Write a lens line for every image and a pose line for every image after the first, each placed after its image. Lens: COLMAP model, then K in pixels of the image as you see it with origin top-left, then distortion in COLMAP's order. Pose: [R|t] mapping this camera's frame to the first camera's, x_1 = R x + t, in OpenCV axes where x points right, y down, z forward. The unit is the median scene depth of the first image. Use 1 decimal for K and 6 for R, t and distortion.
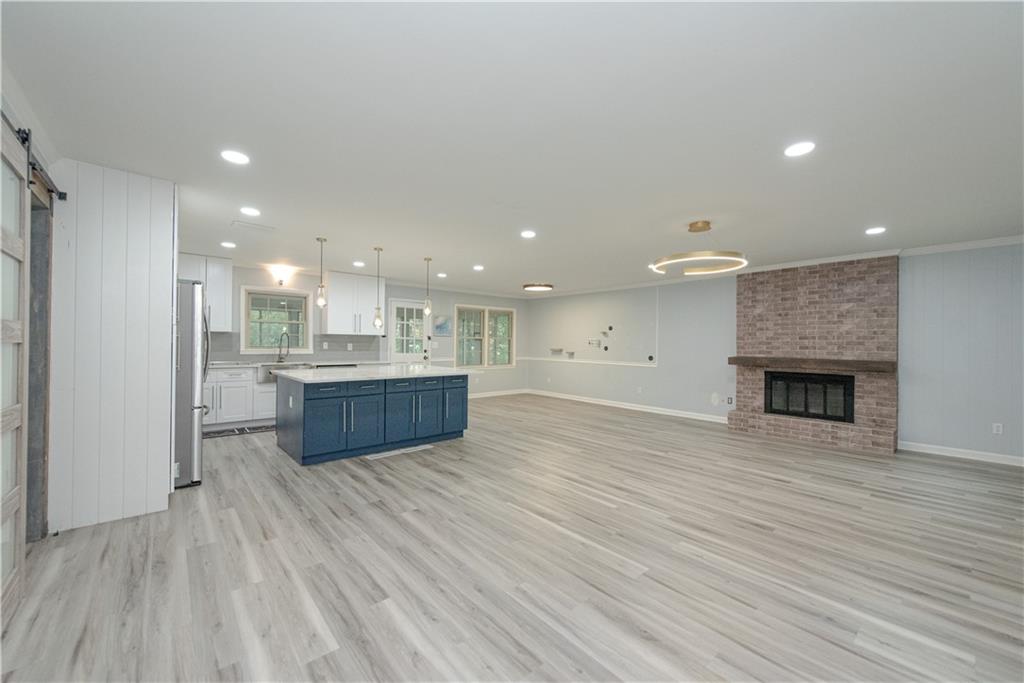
lens RADIAL K [[404.7, 0, 511.5], [0, 404.7, 342.6], [0, 0, 1]] dist [0.008449, -0.000396]
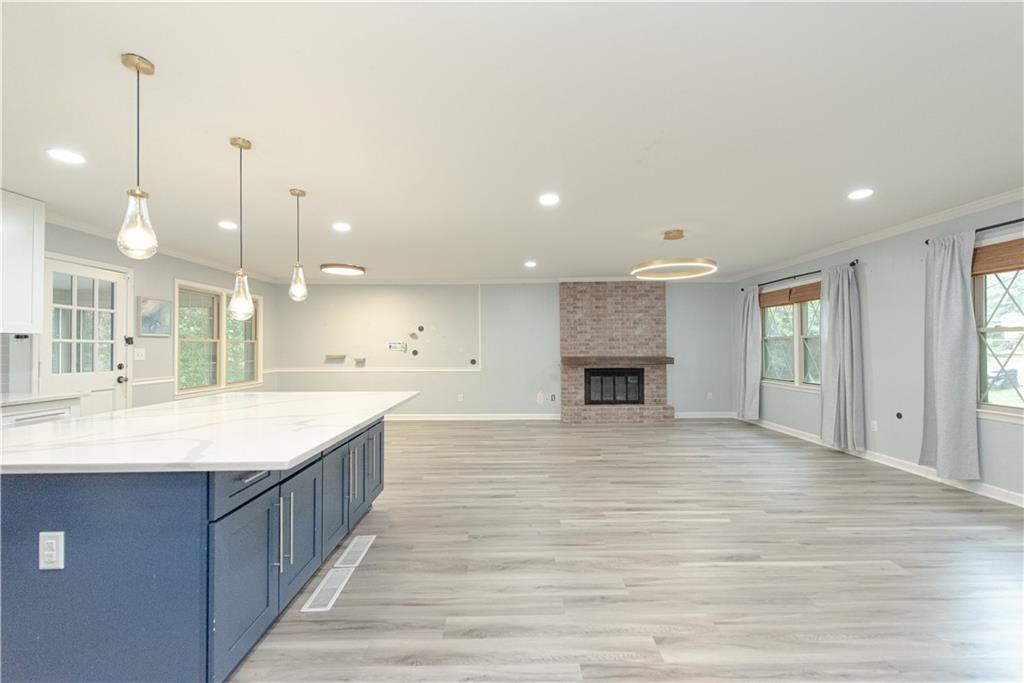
lens RADIAL K [[418.4, 0, 514.0], [0, 418.4, 342.7], [0, 0, 1]] dist [0.003954, 0.000026]
pose [[0.641812, -0.005704, 0.766841, -0.425048], [0.010838, 0.999940, -0.001632, -0.003816], [-0.766786, 0.009358, 0.641835, 0.402906]]
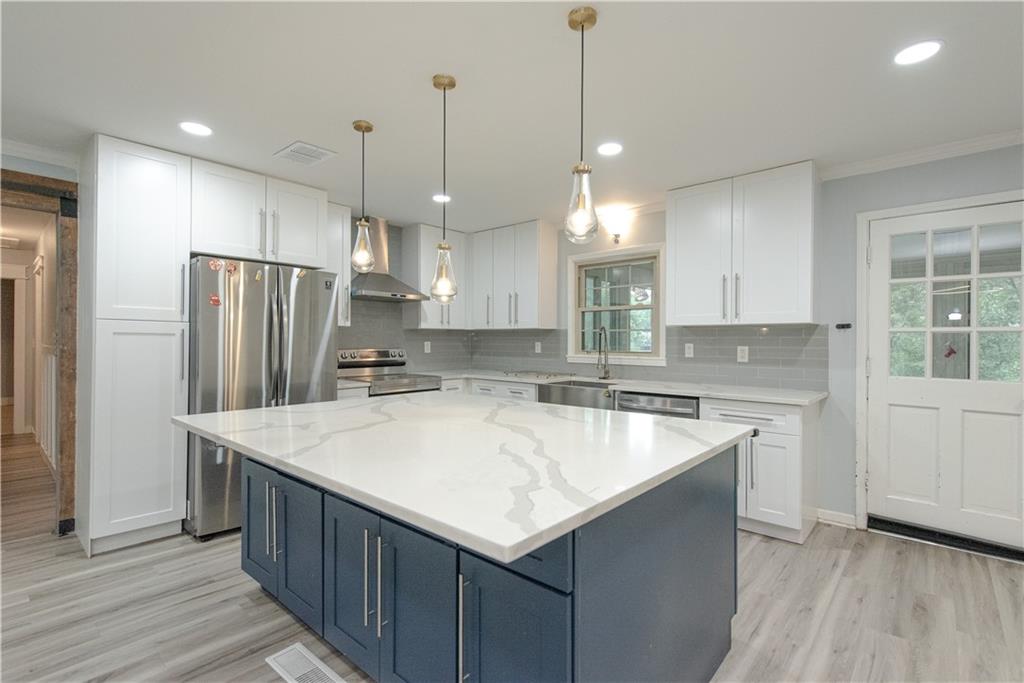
lens RADIAL K [[474.8, 0, 512.0], [0, 474.8, 341.5], [0, 0, 1]] dist [-0.000064, -0.000502]
pose [[0.128201, -0.008784, -0.991709, 0.081636], [-0.001216, 0.999959, -0.009014, 0.002540], [0.991748, 0.002362, 0.128185, 0.867584]]
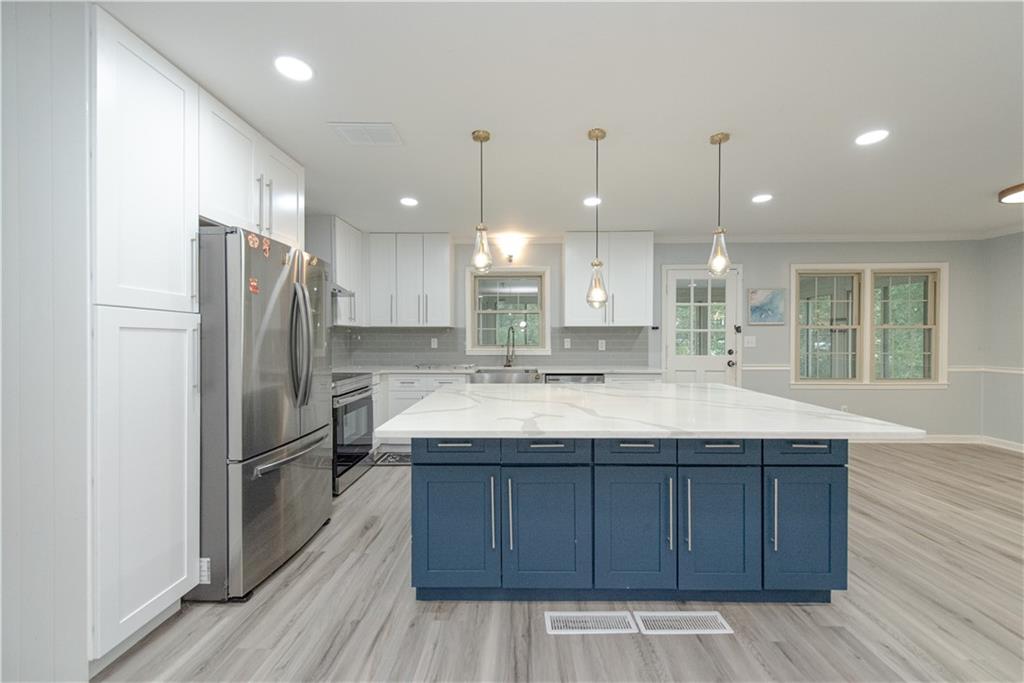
lens RADIAL K [[404.7, 0, 511.5], [0, 404.7, 342.6], [0, 0, 1]] dist [0.008449, -0.000396]
pose [[0.742068, -0.003392, -0.670316, -0.079748], [0.010424, 0.999925, 0.006479, 0.000642], [0.670243, -0.011796, 0.742048, 0.509224]]
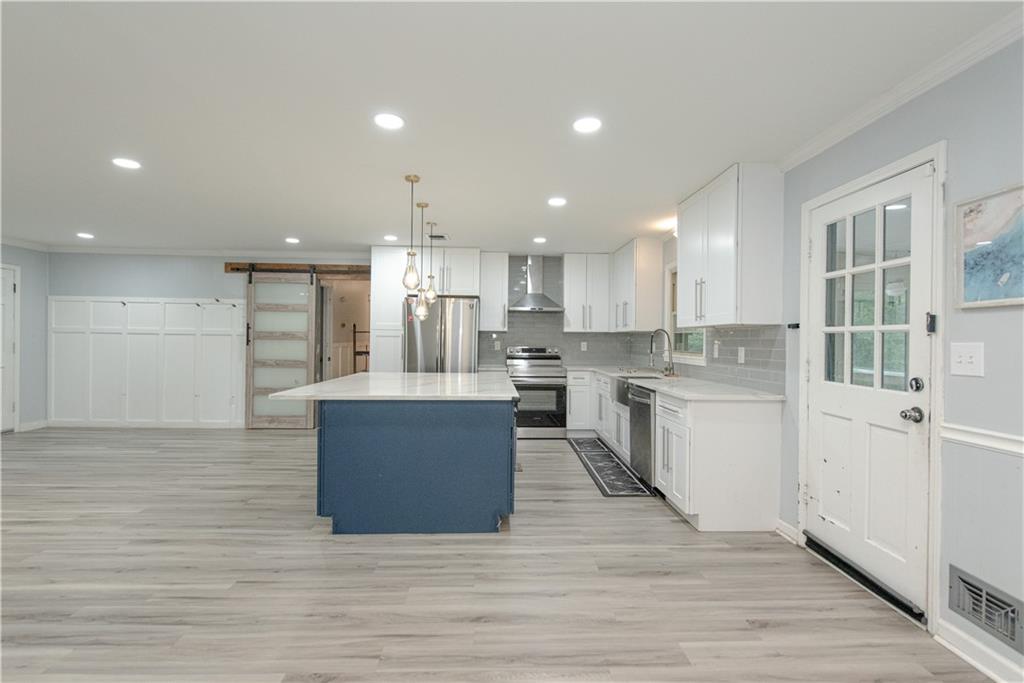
lens RADIAL K [[474.8, 0, 512.0], [0, 474.8, 341.5], [0, 0, 1]] dist [-0.000064, -0.000502]
pose [[-0.623928, -0.016139, -0.781315, 0.176164], [-0.016997, 0.999830, -0.007080, 0.004856], [0.781297, 0.008862, -0.624096, 1.401640]]
